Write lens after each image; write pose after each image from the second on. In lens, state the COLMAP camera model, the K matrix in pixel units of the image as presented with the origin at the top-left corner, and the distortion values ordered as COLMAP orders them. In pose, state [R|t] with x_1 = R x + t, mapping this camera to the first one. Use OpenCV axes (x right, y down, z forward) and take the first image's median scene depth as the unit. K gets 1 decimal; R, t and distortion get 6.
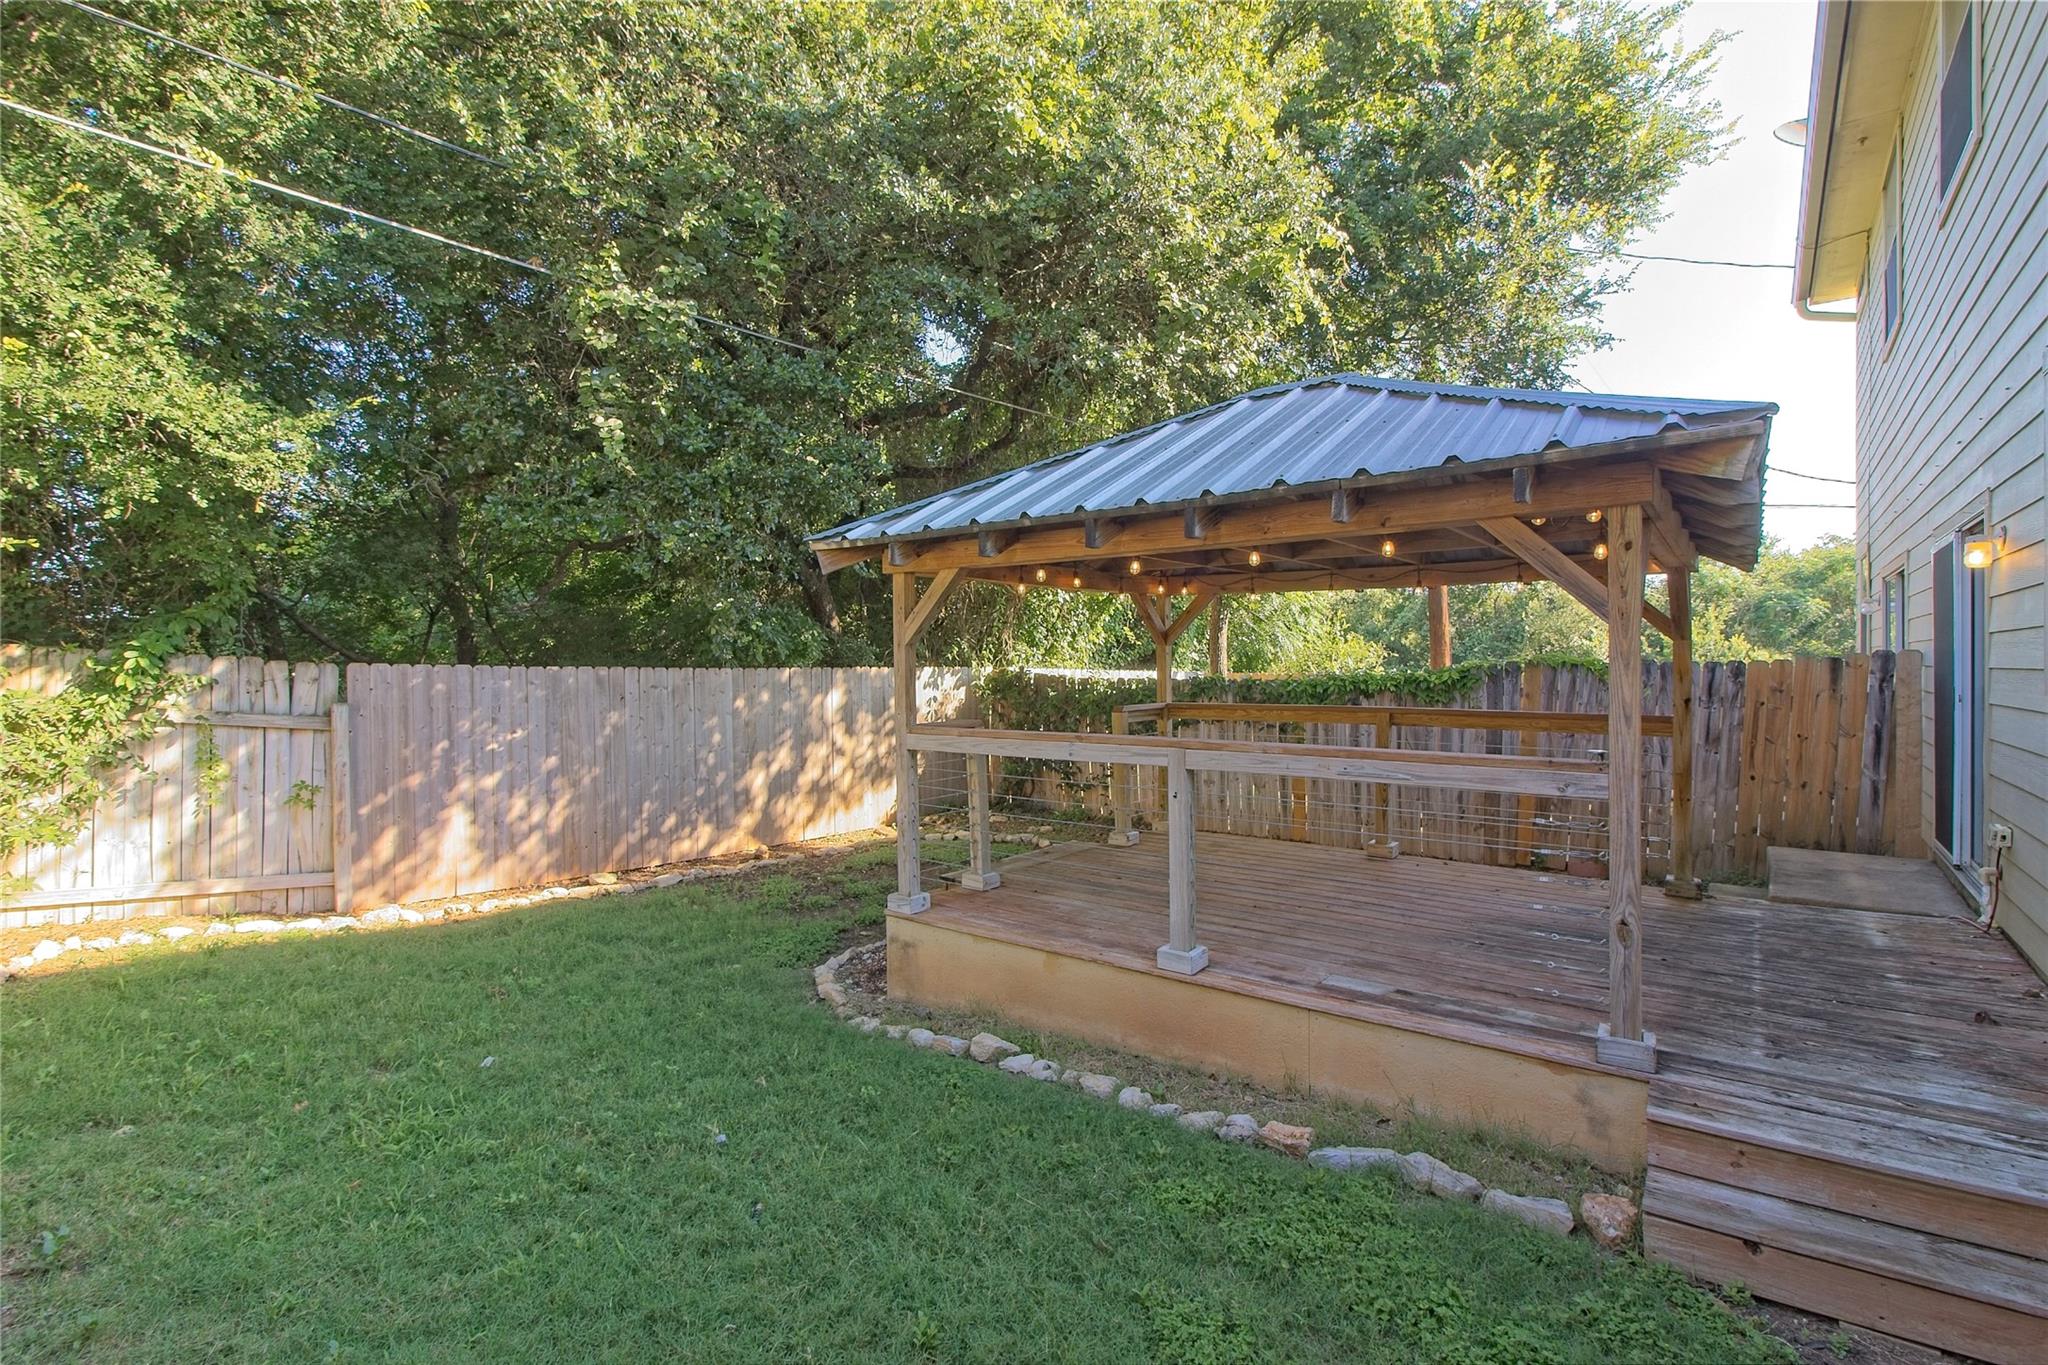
lens RADIAL K [[946.0, 0, 1012.3], [0, 946.0, 672.5], [0, 0, 1]] dist [-0.011913, 0.009619]
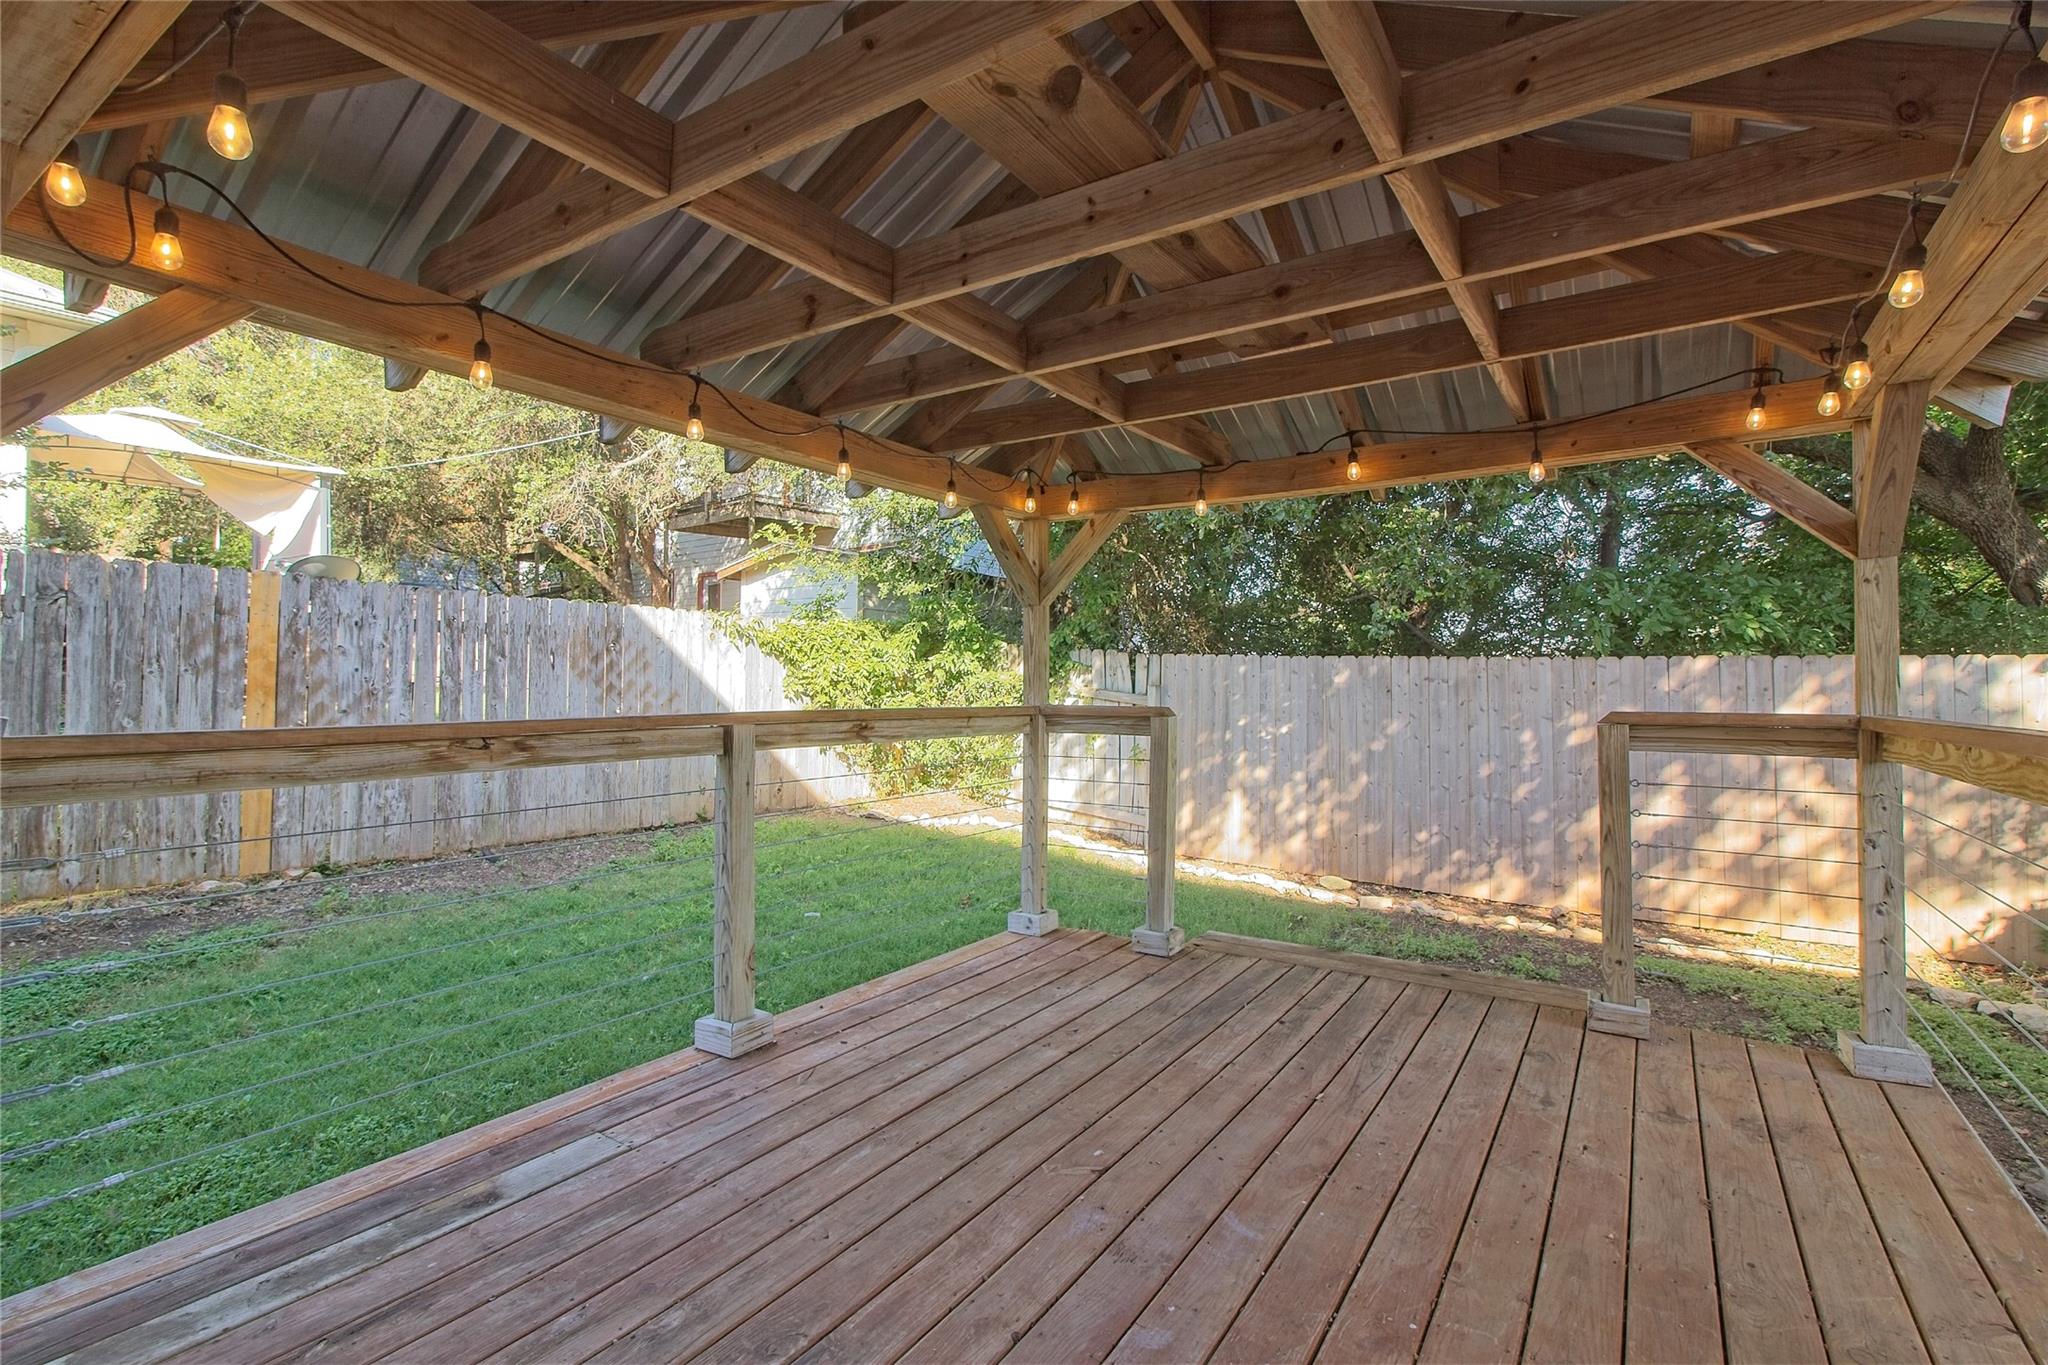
lens RADIAL K [[946.0, 0, 1025.7], [0, 946.0, 676.7], [0, 0, 1]] dist [-0.011913, 0.009619]
pose [[0.066290, -0.010179, -0.997748, 0.514663], [-0.026250, 0.999584, -0.011942, 0.025861], [0.997455, 0.026983, 0.065995, 0.675147]]
